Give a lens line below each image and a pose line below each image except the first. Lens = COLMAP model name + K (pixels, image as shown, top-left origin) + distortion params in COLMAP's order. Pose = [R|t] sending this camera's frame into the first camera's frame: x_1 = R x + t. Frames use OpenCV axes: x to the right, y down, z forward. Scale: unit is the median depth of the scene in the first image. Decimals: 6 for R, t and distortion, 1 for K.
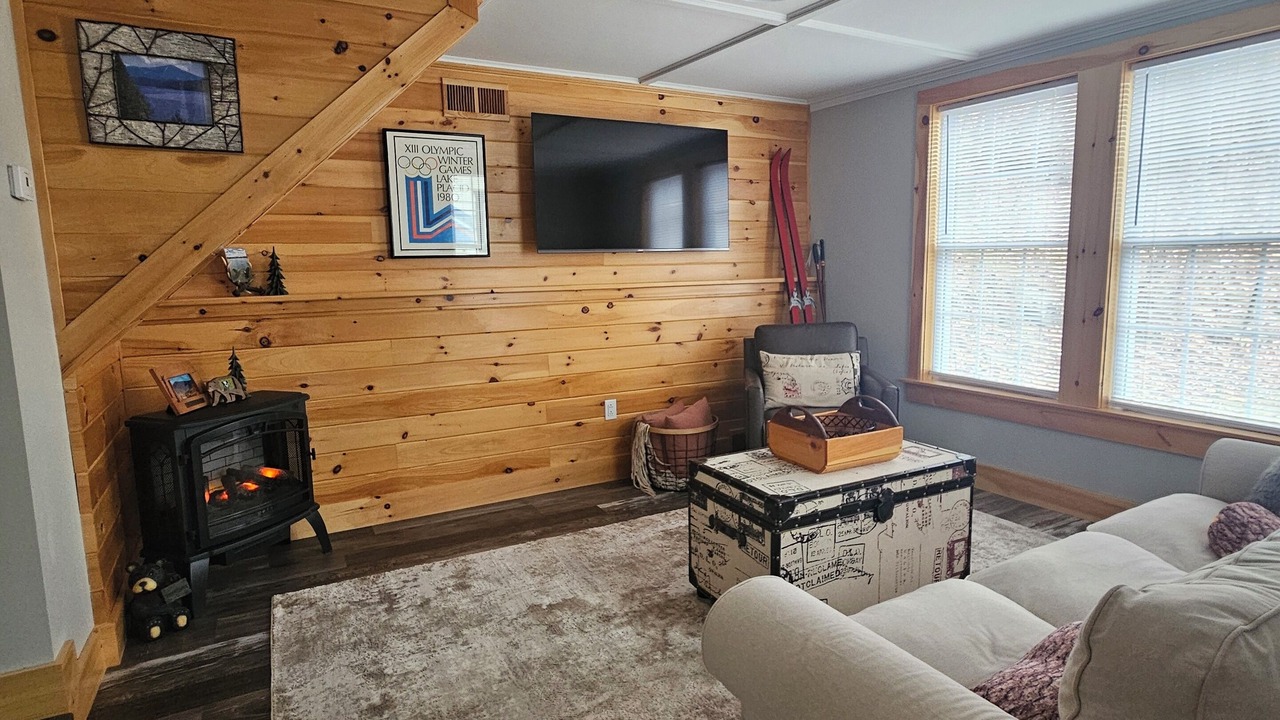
lens RADIAL K [[699.7, 0, 639.4], [0, 699.7, 367.6], [0, 0, 1]] dist [0.004593, -0.000841]
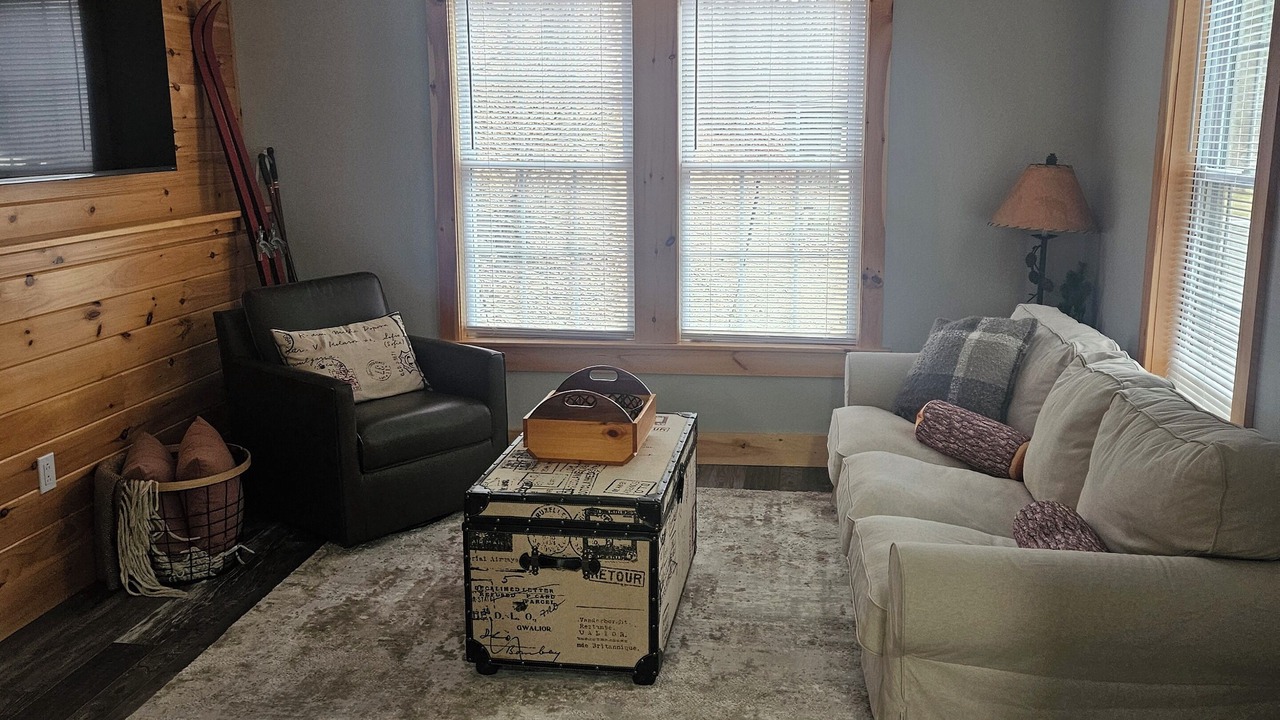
lens RADIAL K [[1141.4, 0, 641.9], [0, 1141.4, 352.8], [0, 0, 1]] dist [0.075624, -0.017222]
pose [[0.589478, -0.145293, 0.794610, -0.591364], [0.114681, 0.988780, 0.095721, -0.081095], [-0.799602, 0.034701, 0.599527, 0.120090]]
